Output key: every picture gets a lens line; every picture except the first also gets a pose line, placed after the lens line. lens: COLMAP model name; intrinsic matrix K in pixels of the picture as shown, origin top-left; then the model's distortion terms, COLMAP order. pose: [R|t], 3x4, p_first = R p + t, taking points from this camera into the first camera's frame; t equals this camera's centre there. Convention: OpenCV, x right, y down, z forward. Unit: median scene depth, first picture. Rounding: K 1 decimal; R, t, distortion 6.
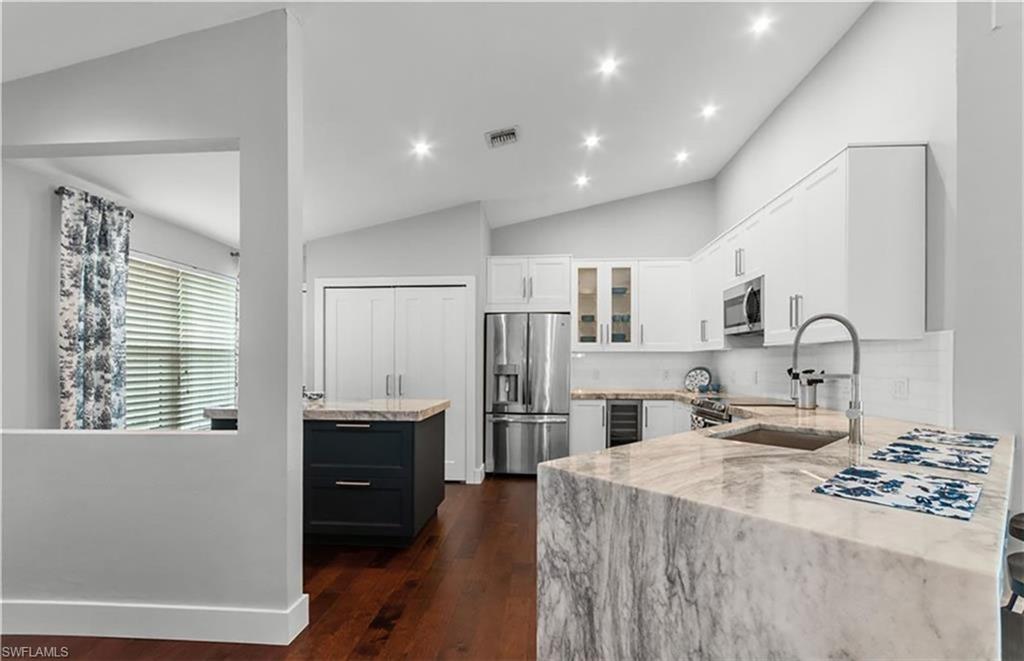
lens RADIAL K [[457.2, 0, 512.4], [0, 457.2, 359.9], [0, 0, 1]] dist [-0.010292, 0.000490]
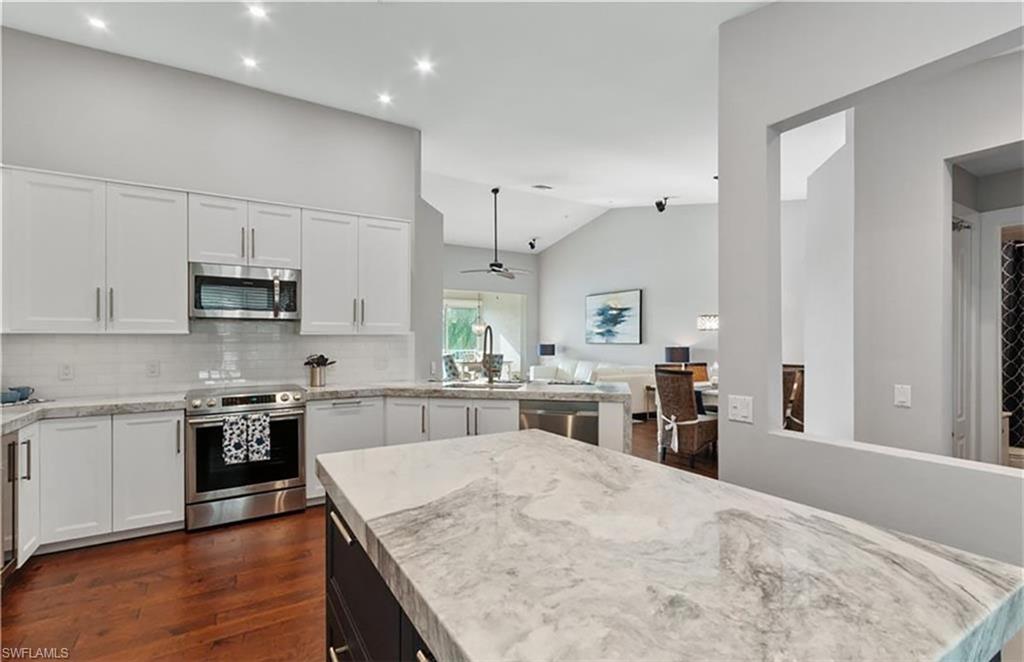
lens RADIAL K [[465.7, 0, 510.8], [0, 465.7, 336.7], [0, 0, 1]] dist [0.000673, 0.000177]
pose [[-0.582476, 0.004730, 0.812834, -0.519185], [-0.004881, 0.999945, -0.009317, -0.013951], [-0.812833, -0.009395, -0.582421, 0.991337]]
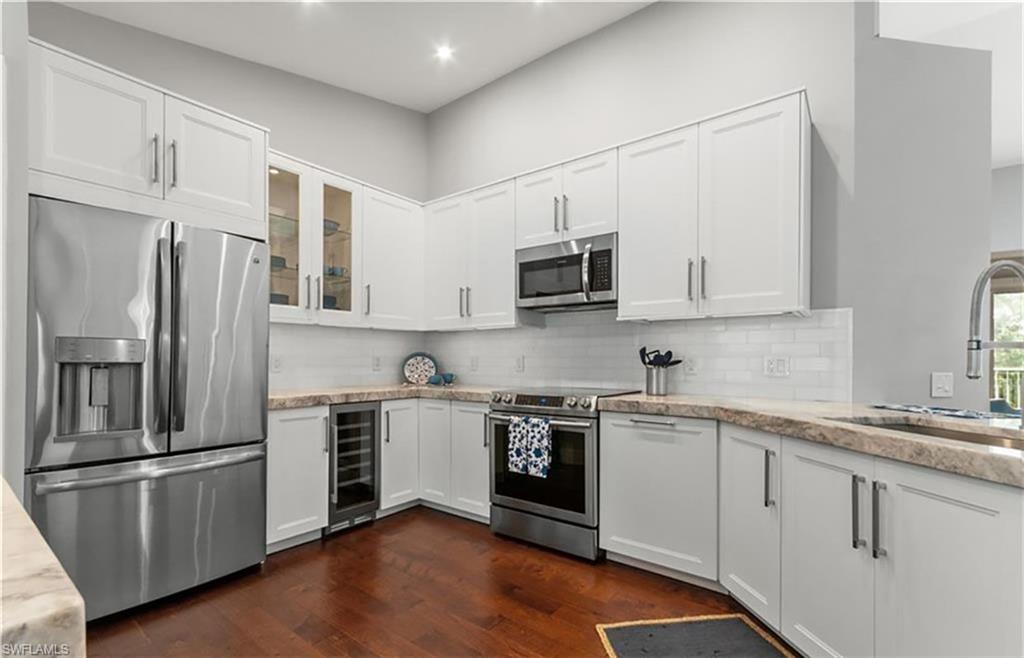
lens RADIAL K [[457.2, 0, 512.4], [0, 457.2, 358.4], [0, 0, 1]] dist [-0.010292, 0.000490]
pose [[0.553095, 0.001550, 0.833117, -0.171652], [-0.007805, 0.999964, 0.003322, 0.027374], [-0.833082, -0.008339, 0.553087, 0.565808]]
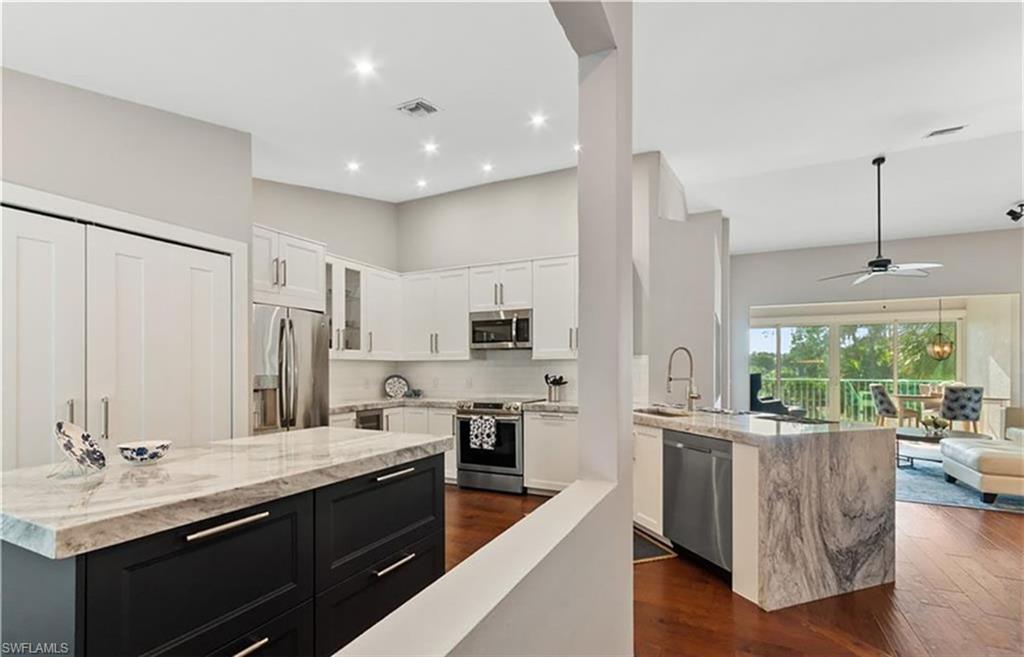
lens RADIAL K [[457.2, 0, 513.7], [0, 457.2, 367.3], [0, 0, 1]] dist [-0.002521, 0.000138]
pose [[0.371823, 0.001704, 0.928302, -0.614324], [-0.004598, 0.999989, 0.000007, -0.004761], [-0.928292, -0.004271, 0.371827, 0.423591]]
